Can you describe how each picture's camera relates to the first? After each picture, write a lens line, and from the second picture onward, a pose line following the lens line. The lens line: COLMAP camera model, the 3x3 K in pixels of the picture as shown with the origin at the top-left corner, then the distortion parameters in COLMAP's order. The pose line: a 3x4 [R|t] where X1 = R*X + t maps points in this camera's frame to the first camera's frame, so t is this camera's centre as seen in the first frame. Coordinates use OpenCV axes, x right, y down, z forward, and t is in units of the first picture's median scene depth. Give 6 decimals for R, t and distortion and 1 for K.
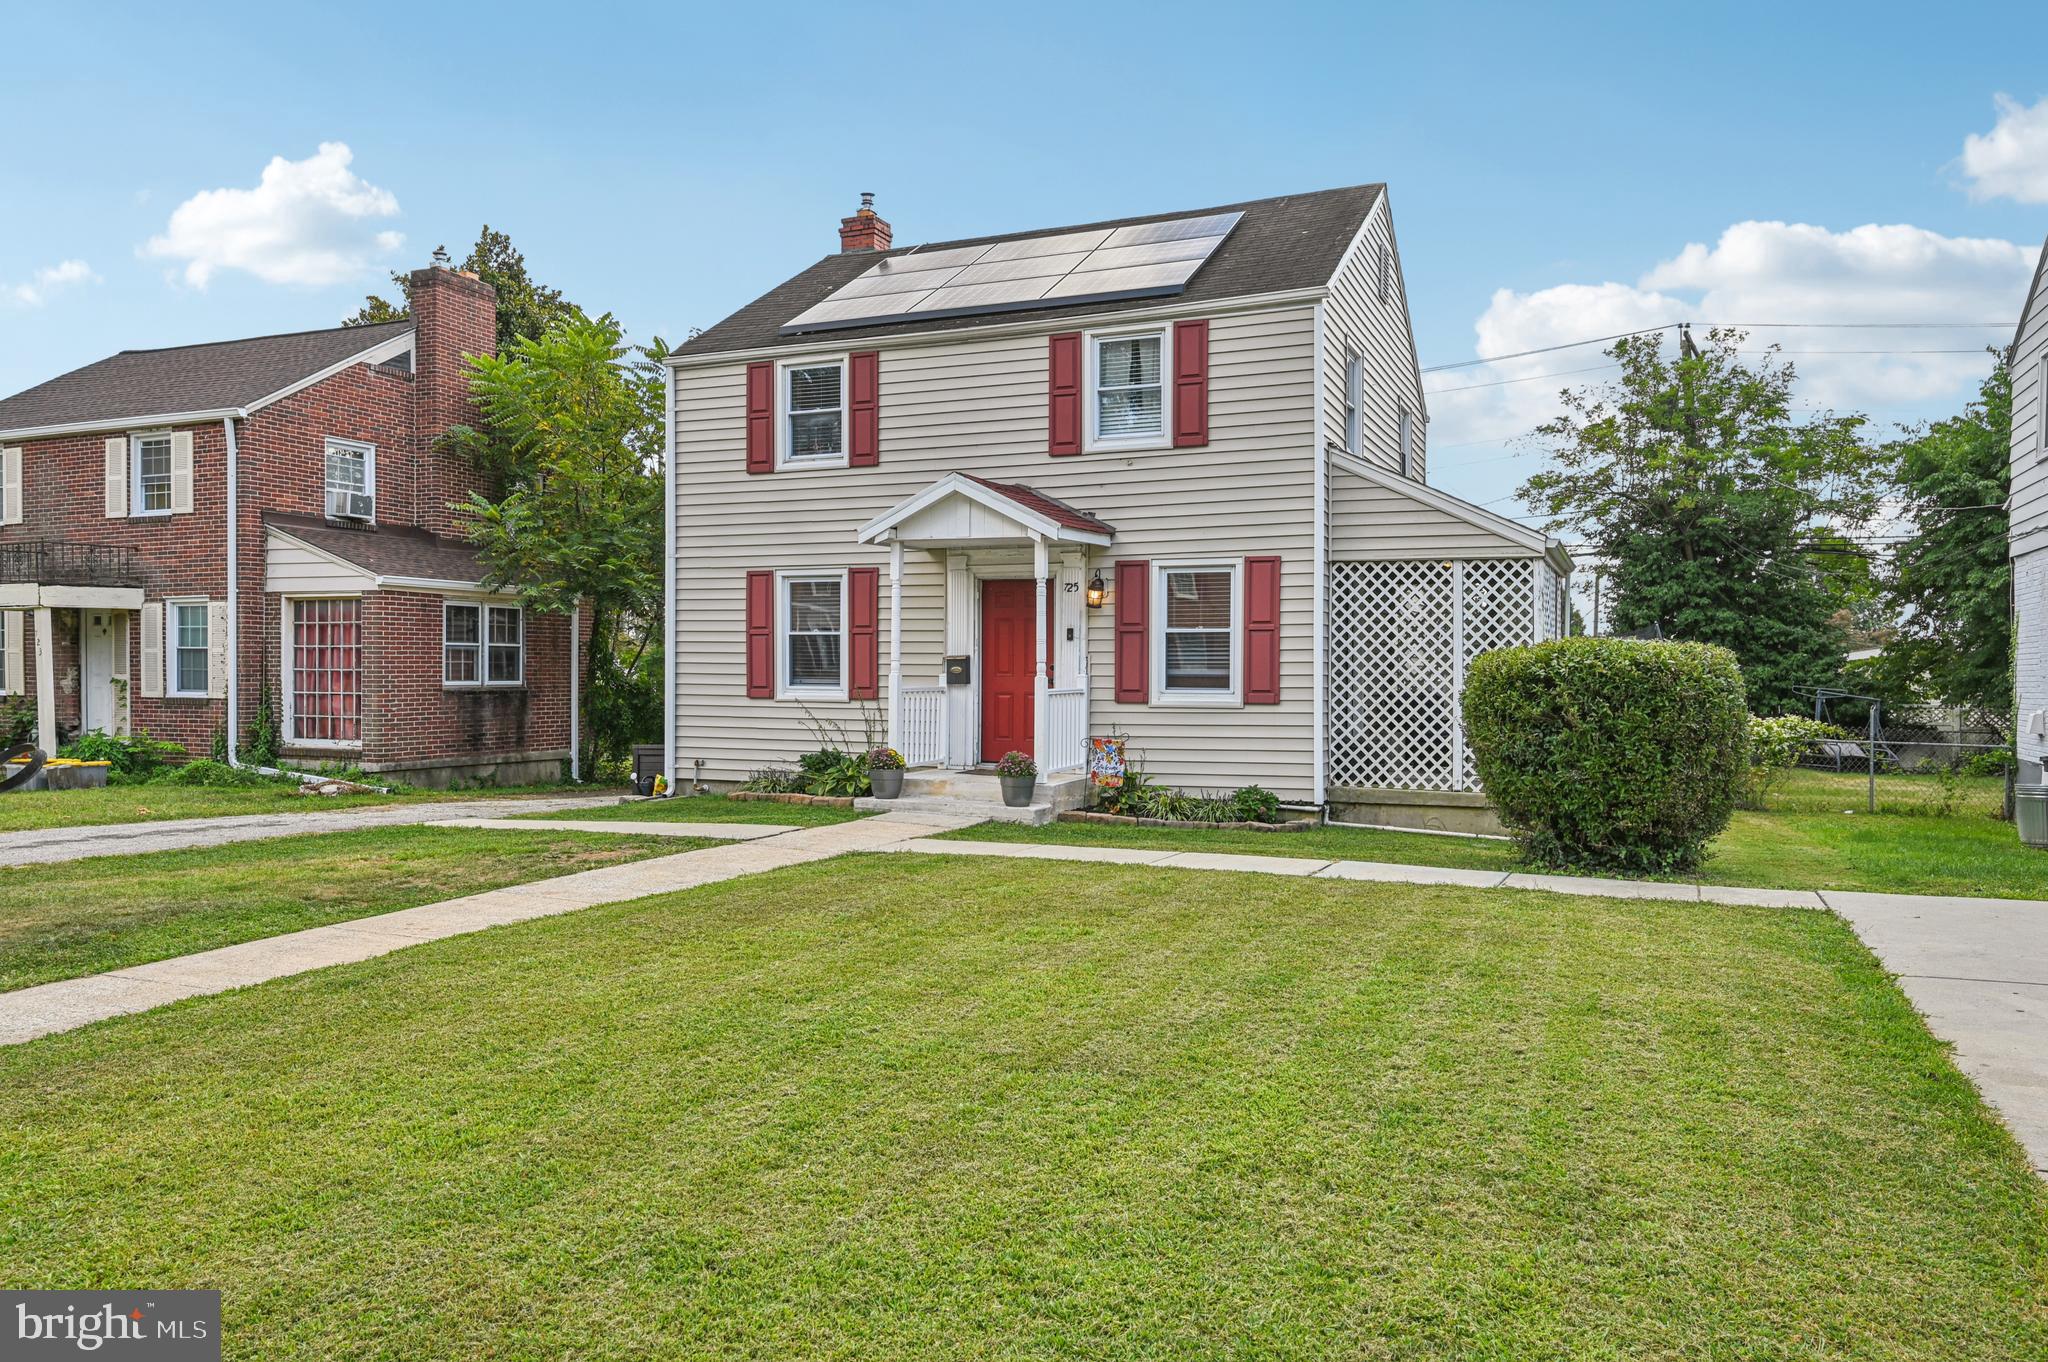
lens RADIAL K [[1438.7, 0, 1025.5], [0, 1438.7, 730.7], [0, 0, 1]] dist [-0.000402, -0.001883]
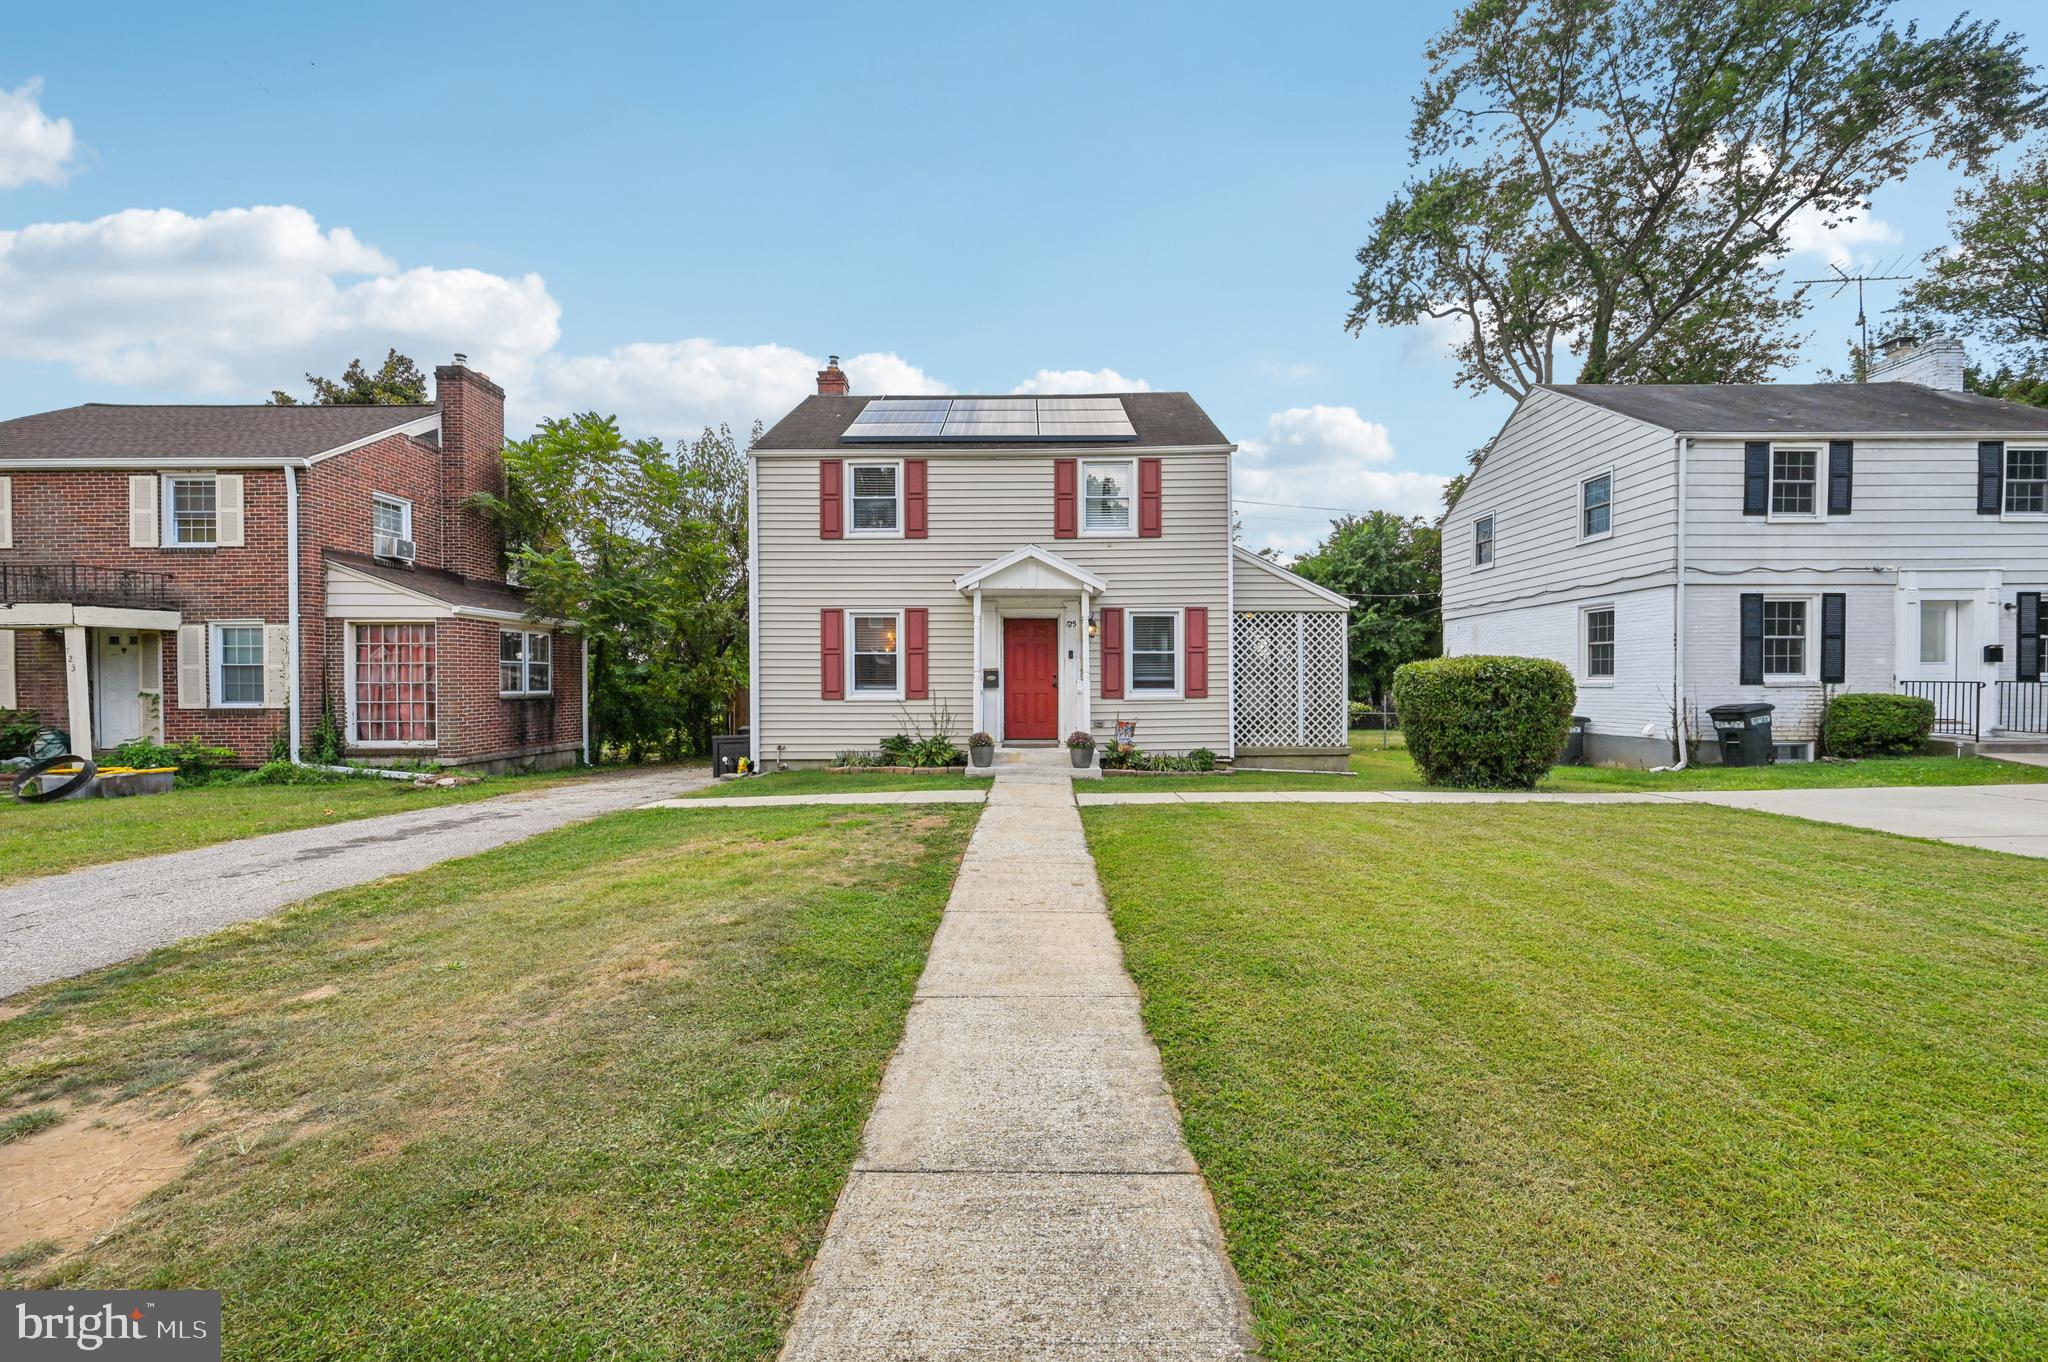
lens RADIAL K [[813.9, 0, 1030.9], [0, 813.9, 705.0], [0, 0, 1]] dist [-0.000471, -0.000209]
pose [[0.918503, -0.019019, 0.394956, -0.331739], [0.024372, 0.999666, -0.008541, -0.006092], [-0.394662, 0.017471, 0.918660, 0.204526]]
